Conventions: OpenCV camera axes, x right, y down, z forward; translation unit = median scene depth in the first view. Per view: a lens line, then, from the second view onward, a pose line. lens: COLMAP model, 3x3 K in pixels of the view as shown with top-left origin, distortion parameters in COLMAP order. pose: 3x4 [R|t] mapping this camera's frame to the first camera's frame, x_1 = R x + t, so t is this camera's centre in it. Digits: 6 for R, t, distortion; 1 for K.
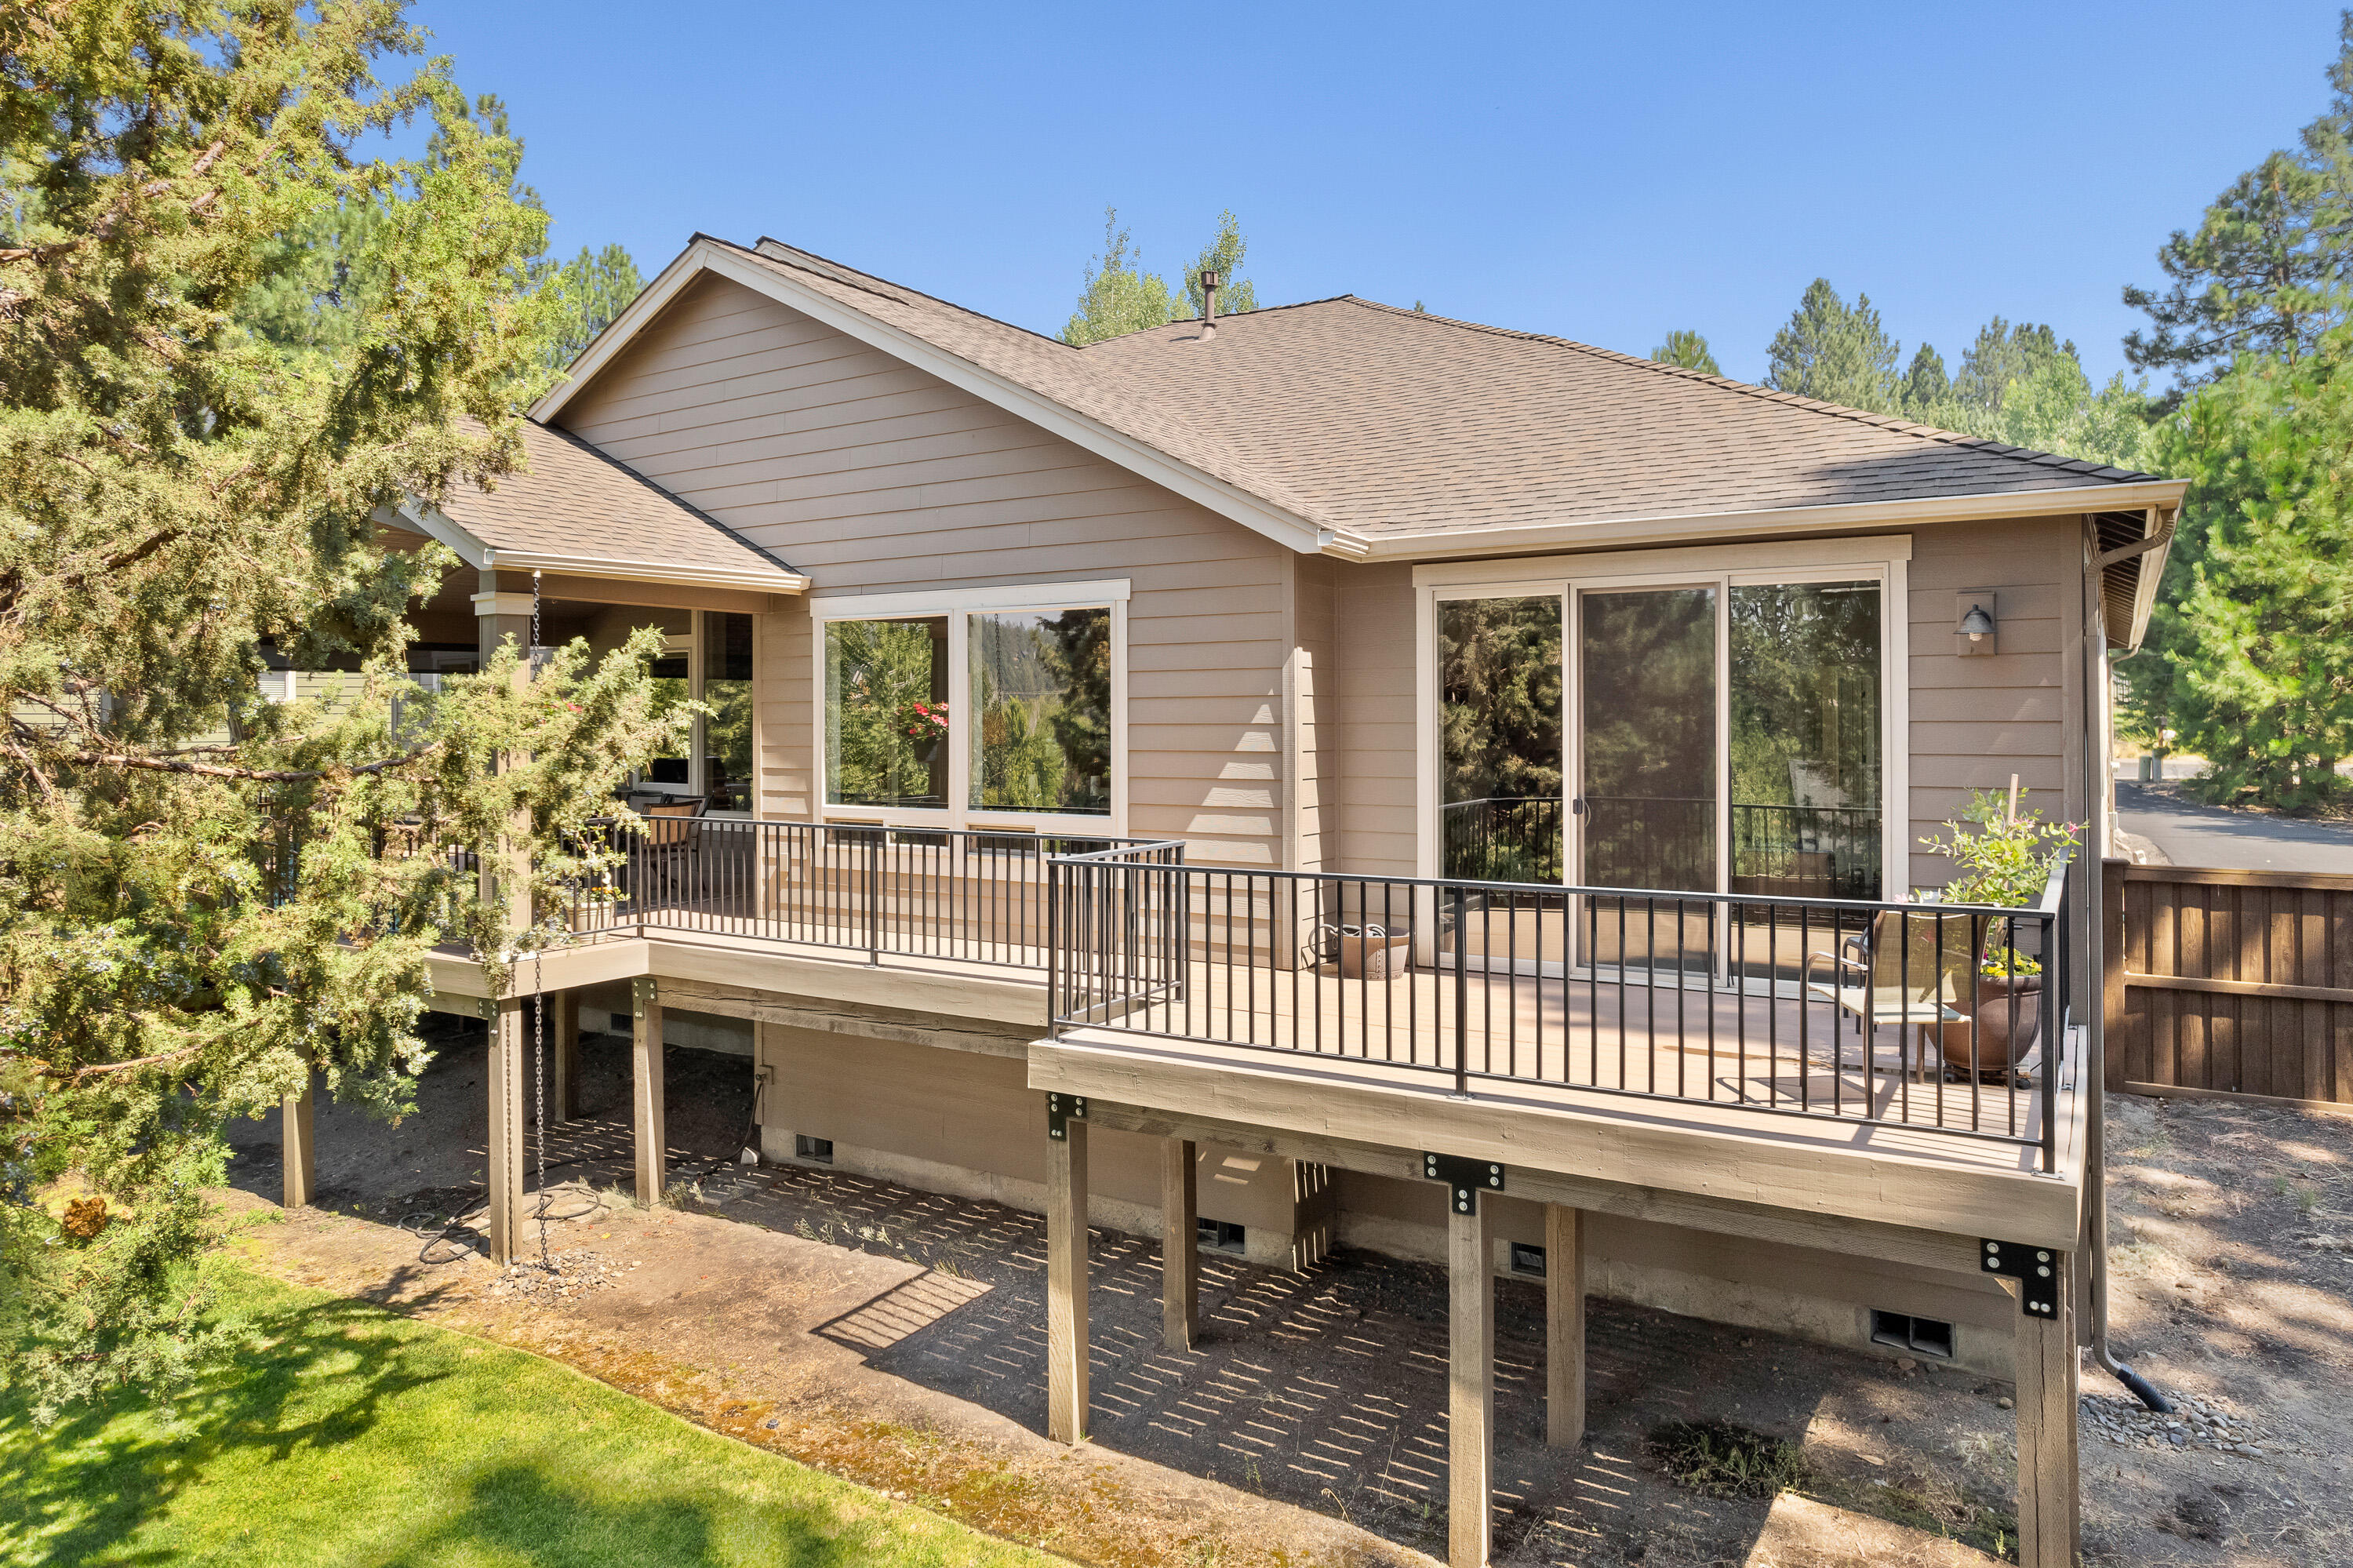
lens RADIAL K [[1506.5, 0, 1160.2], [0, 1506.5, 714.3], [0, 0, 1]] dist [-0.032980, 0.046985]
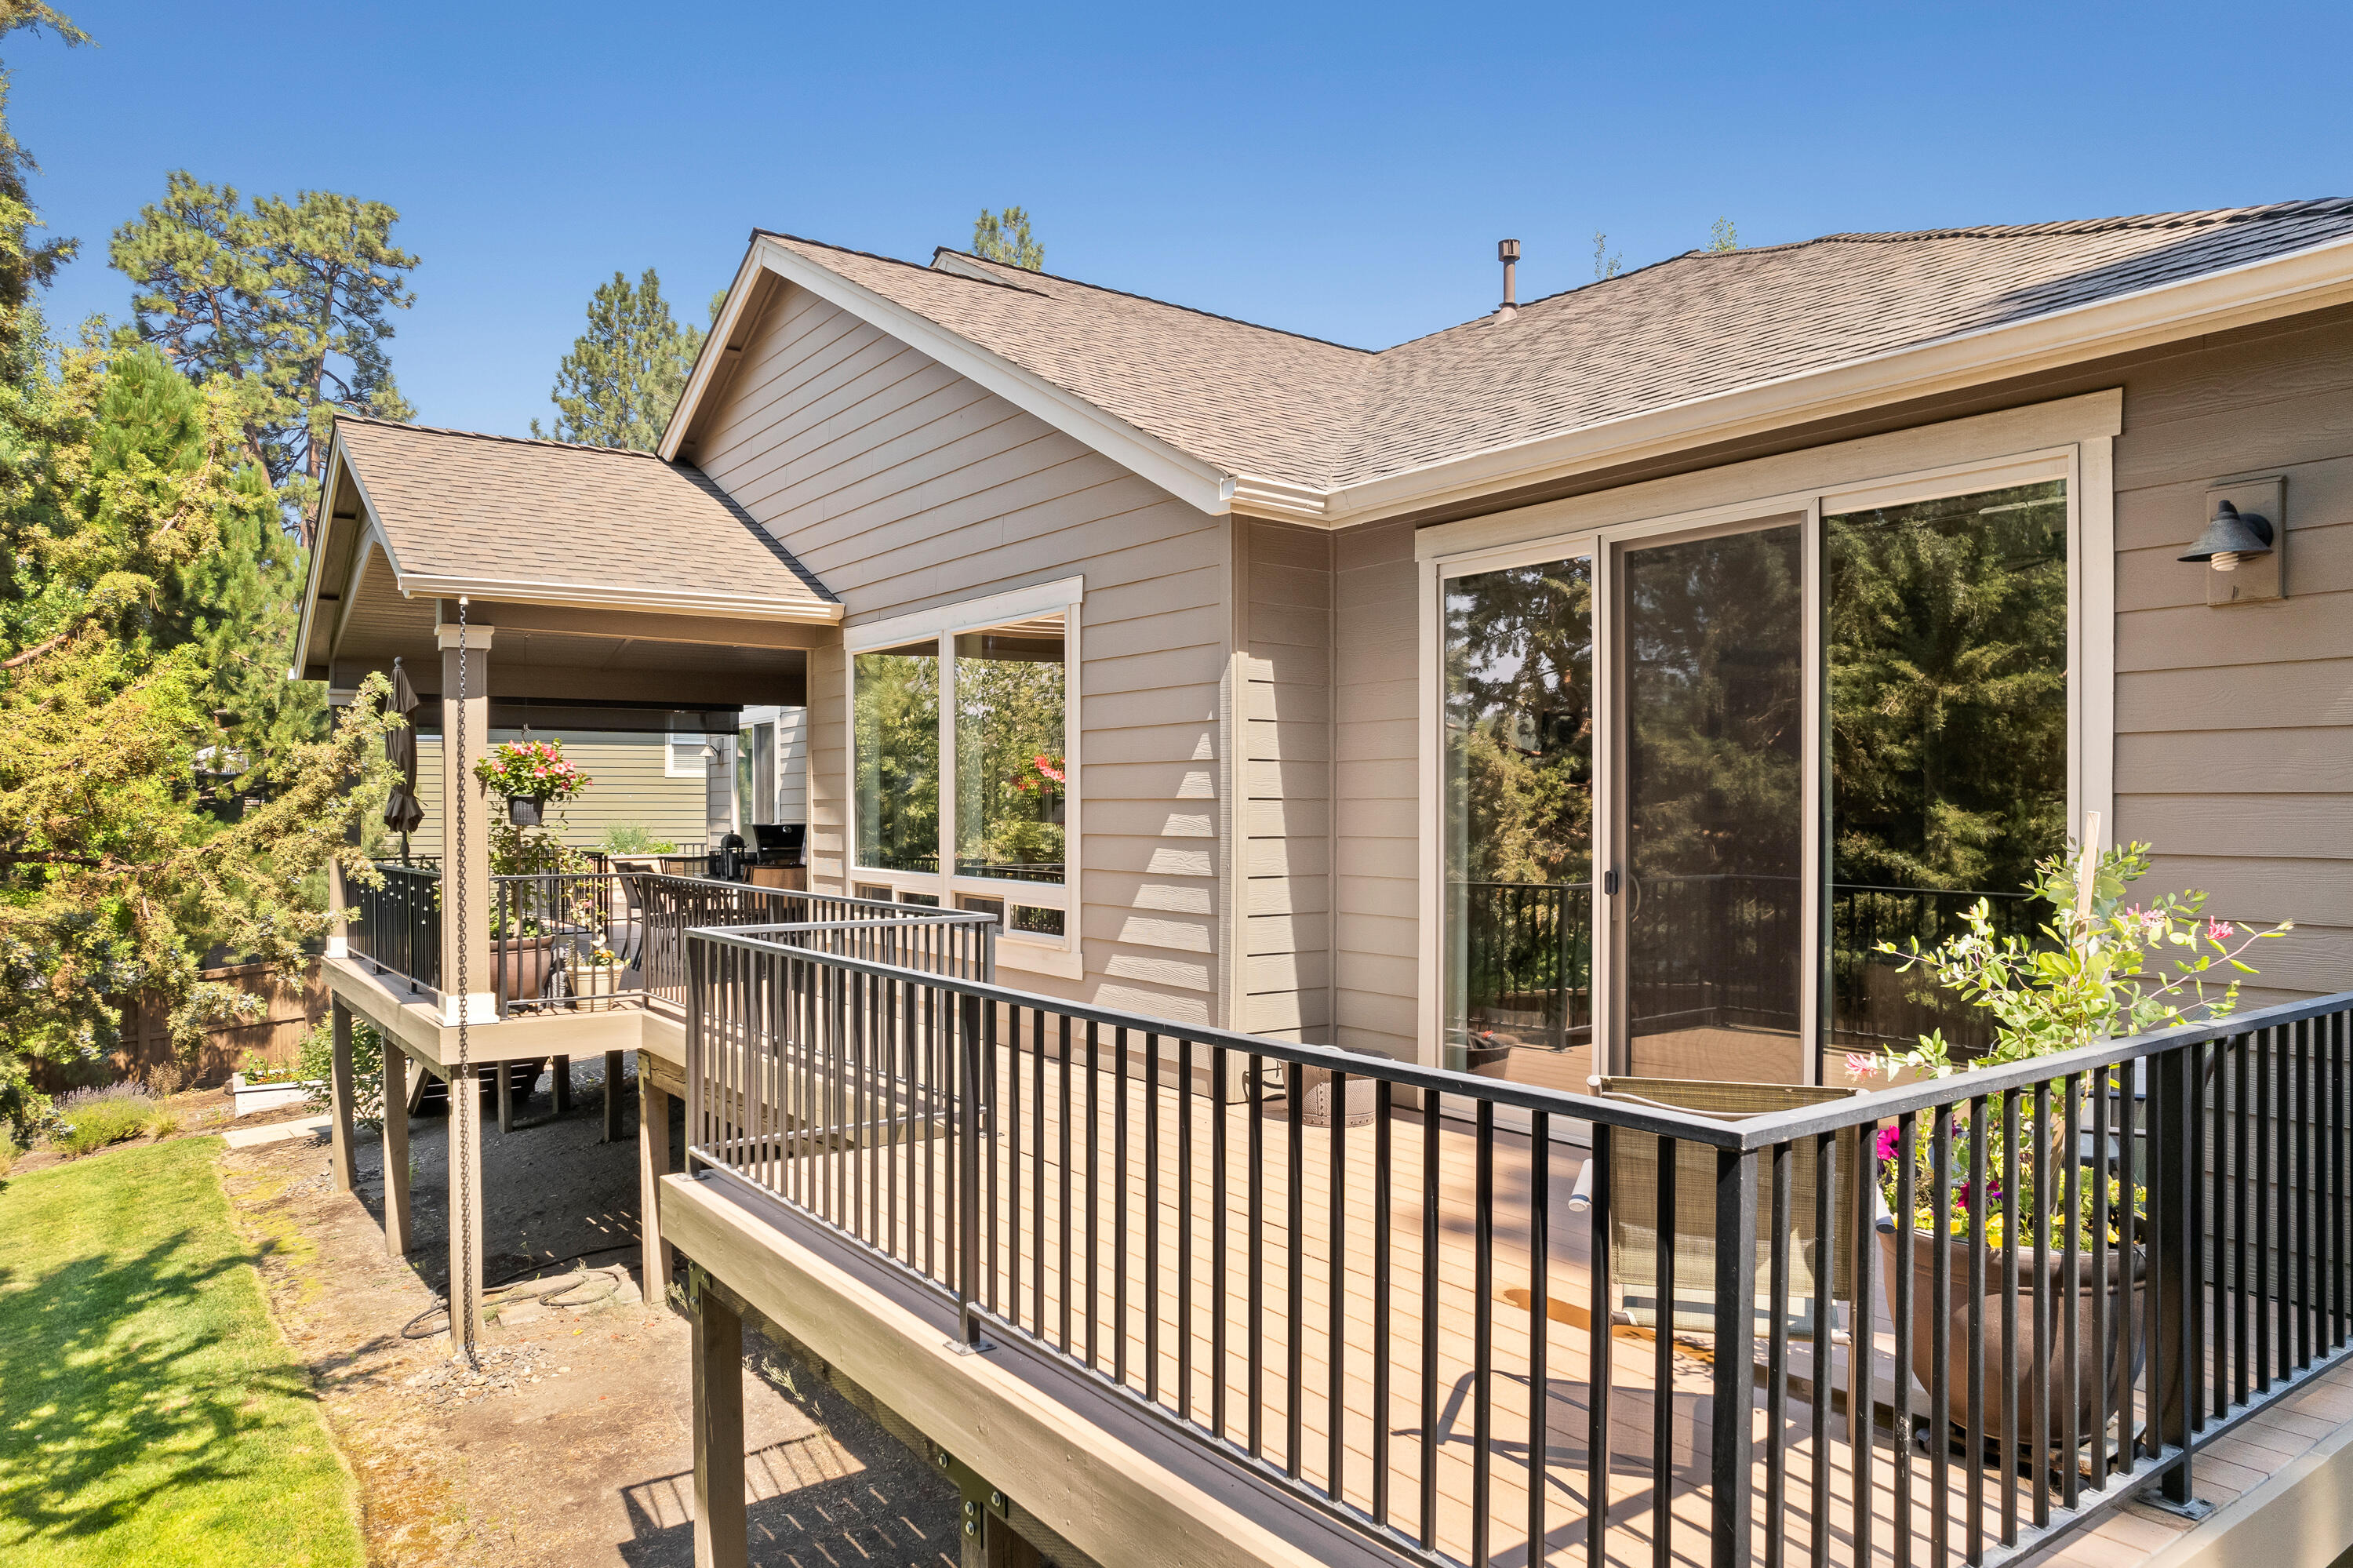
lens RADIAL K [[1515.0, 0, 1172.5], [0, 1515.0, 823.7], [0, 0, 1]] dist [-0.058856, 0.053669]
pose [[0.931968, 0.010528, -0.362388, 0.275771], [-0.004875, 0.999852, 0.016511, 0.021401], [0.362508, -0.013621, 0.931881, 0.272177]]
